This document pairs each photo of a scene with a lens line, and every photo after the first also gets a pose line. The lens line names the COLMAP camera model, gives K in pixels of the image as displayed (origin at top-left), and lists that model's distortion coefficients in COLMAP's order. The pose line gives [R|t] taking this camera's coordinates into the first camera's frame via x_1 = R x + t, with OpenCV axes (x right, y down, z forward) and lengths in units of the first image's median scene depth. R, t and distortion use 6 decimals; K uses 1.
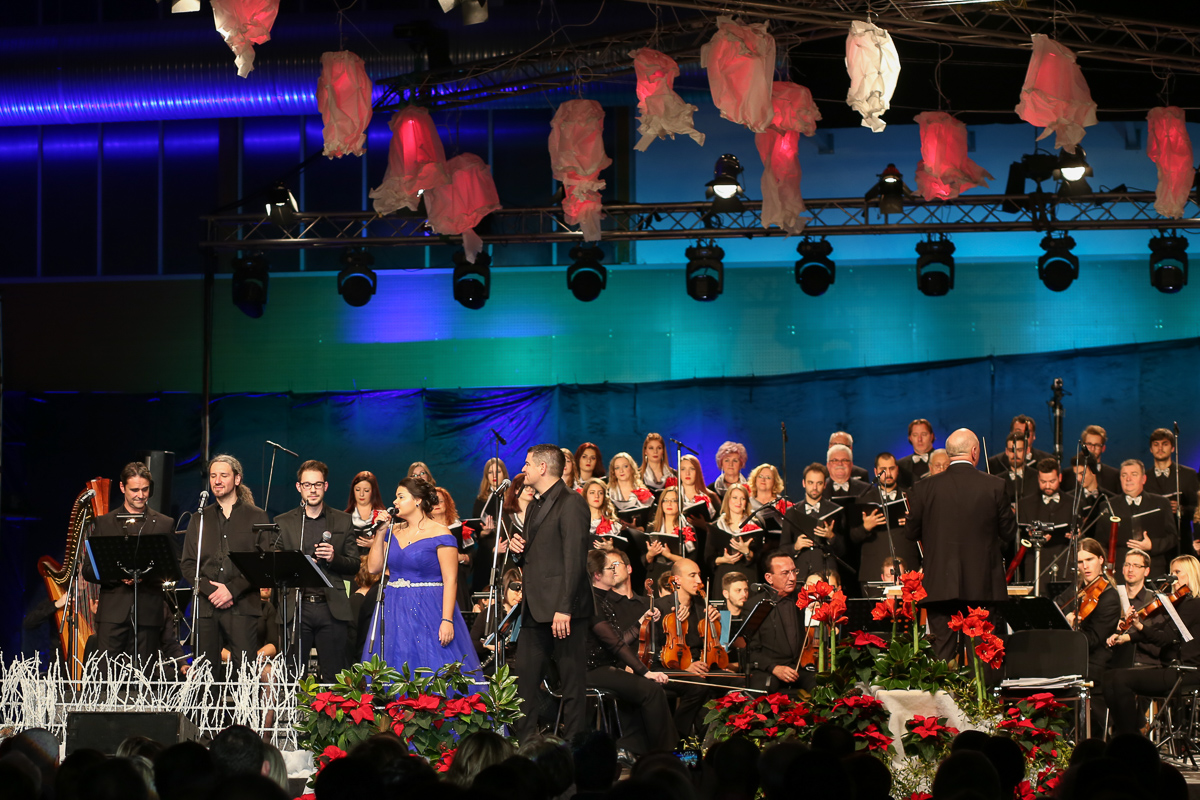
lens RADIAL K [[3753.9, 0, 436.6], [0, 3753.9, 543.2], [0, 0, 1]] dist [-0.069326, -1.507320]
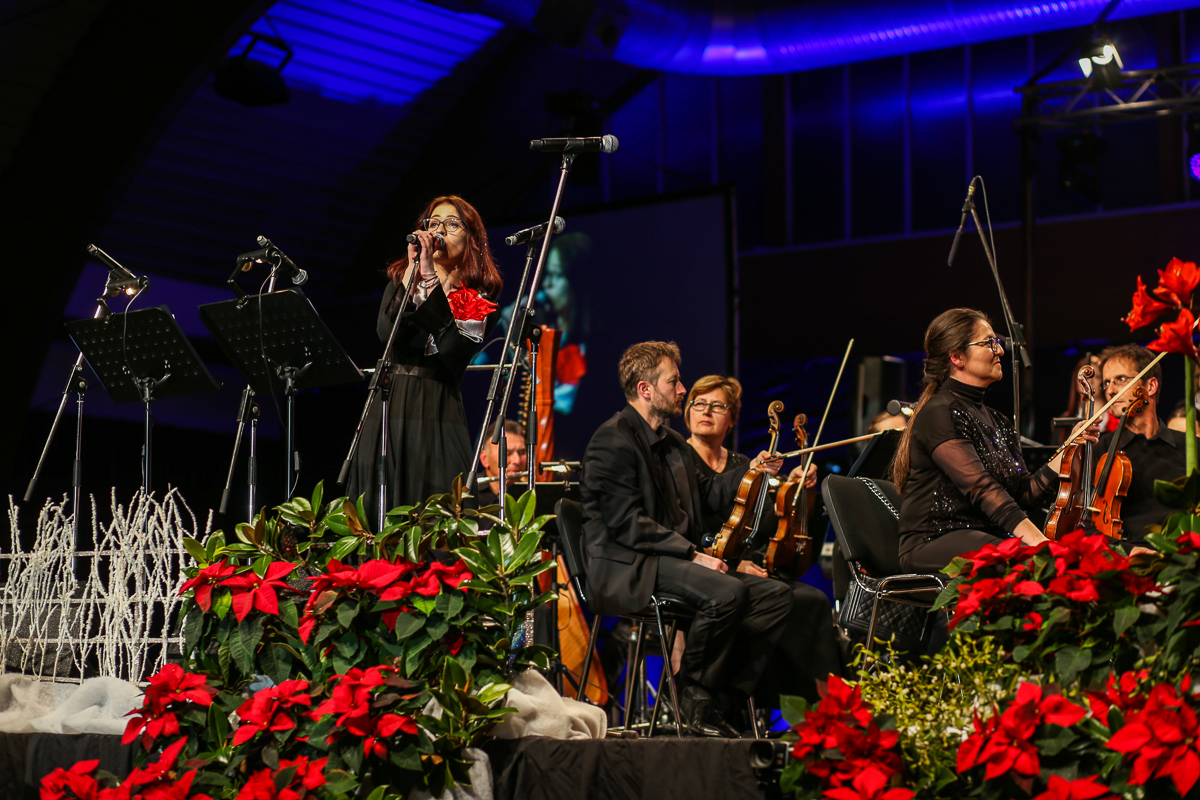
lens RADIAL K [[2872.7, 0, 600.0], [0, 2872.7, 400.0], [0, 0, 1]] dist [-0.052593, -1.757025]
pose [[0.910160, -0.044274, -0.411885, 0.136895], [0.008562, 0.996070, -0.088150, 0.041687], [0.414169, 0.076704, 0.906962, 0.540510]]
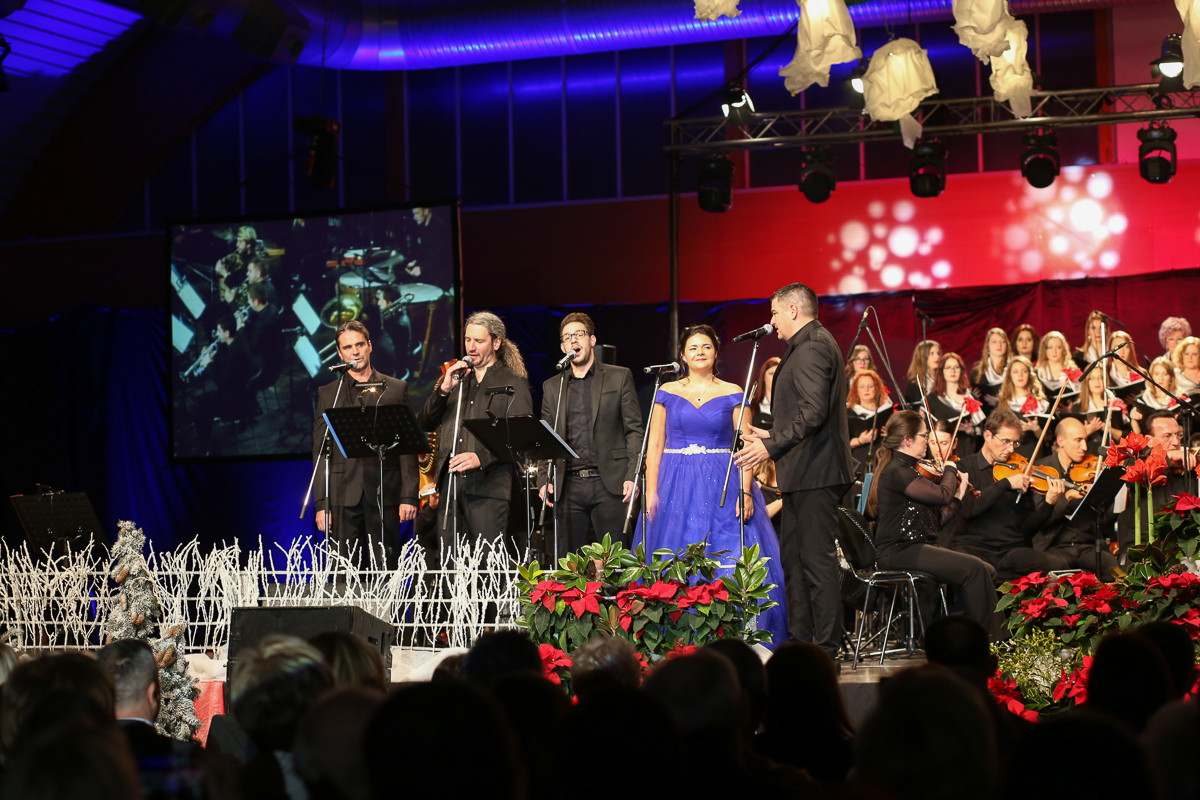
lens RADIAL K [[2872.7, 0, 600.0], [0, 2872.7, 400.0], [0, 0, 1]] dist [-0.052593, -1.757025]
pose [[0.982732, -0.026642, -0.183108, 0.080606], [0.021883, 0.999369, -0.027963, 0.014018], [0.183737, 0.023474, 0.982695, 0.293262]]
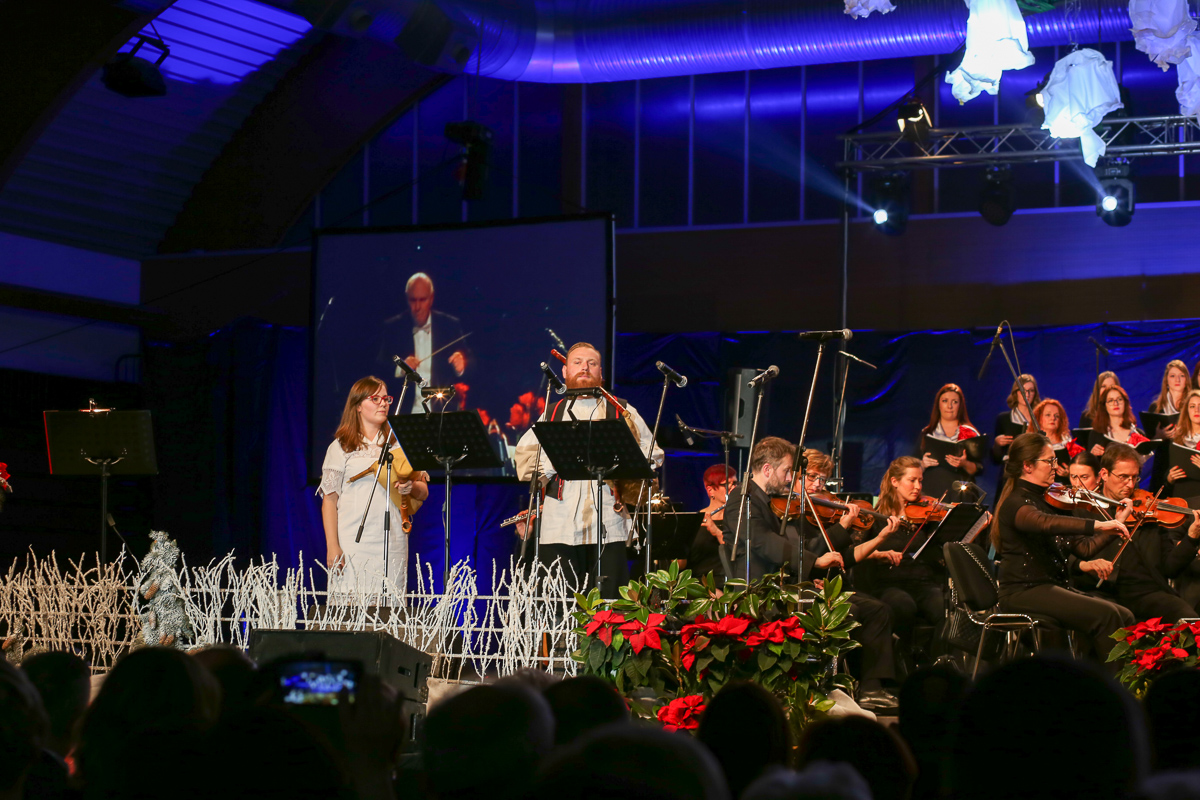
lens RADIAL K [[2872.7, 0, 600.0], [0, 2872.7, 400.0], [0, 0, 1]] dist [-0.052593, -1.757025]
pose [[0.964200, -0.003935, -0.265145, 0.096834], [-0.008035, 0.998997, -0.044043, 0.018345], [0.265053, 0.044597, 0.963202, 0.355082]]
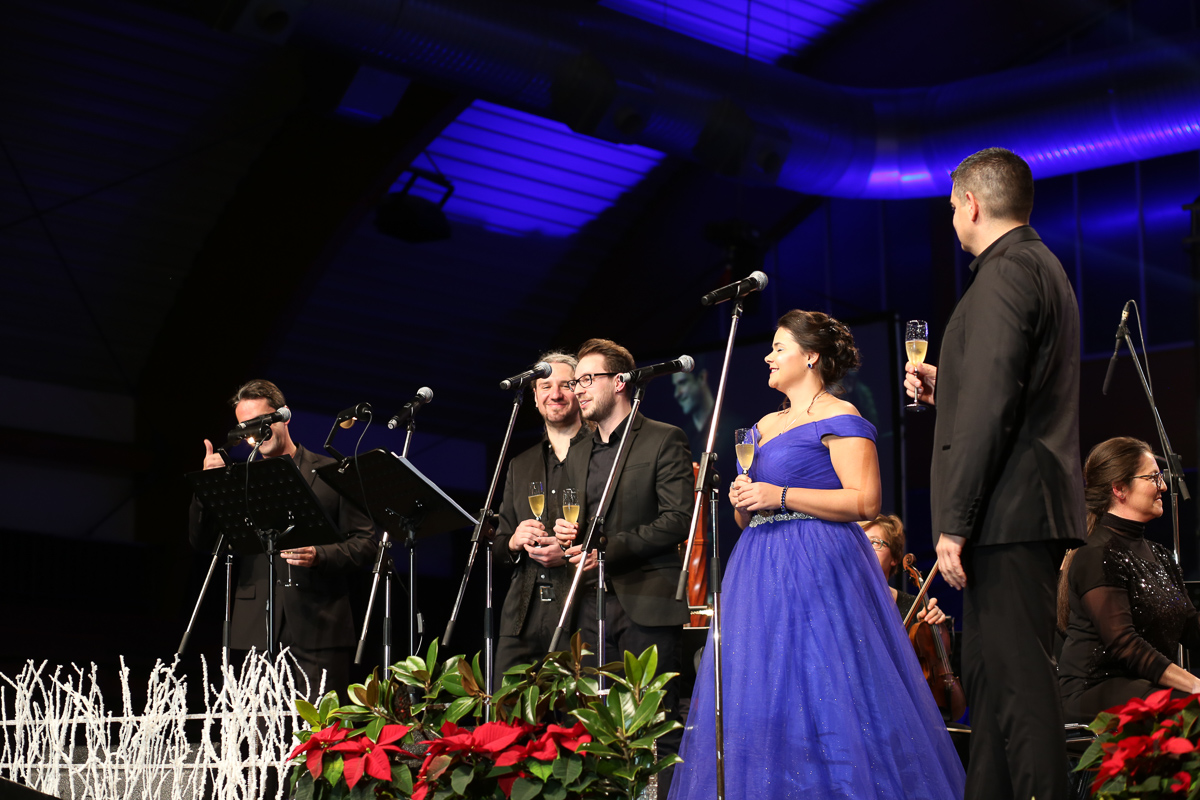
lens RADIAL K [[2872.7, 0, 600.0], [0, 2872.7, 400.0], [0, 0, 1]] dist [-0.052593, -1.757025]
pose [[0.880246, -0.082059, -0.467369, 0.136472], [0.021643, 0.990852, -0.133207, 0.038328], [0.474025, 0.107140, 0.873969, 0.556251]]
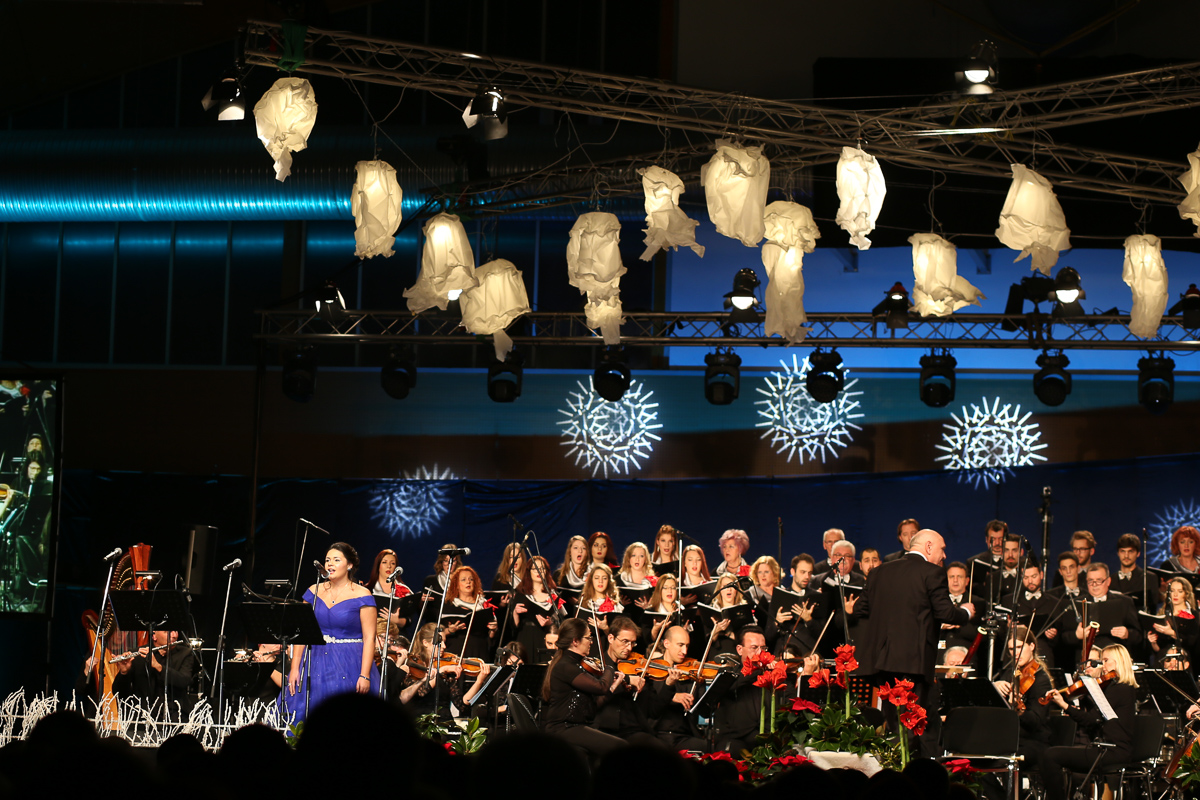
lens RADIAL K [[3710.5, 0, 445.9], [0, 3710.5, 444.4], [0, 0, 1]] dist [-0.072735, -1.624258]
pose [[0.999024, 0.033882, -0.028351, 0.029837], [-0.035412, 0.997840, -0.055337, 0.010314], [0.026415, 0.056287, 0.998065, -0.072868]]
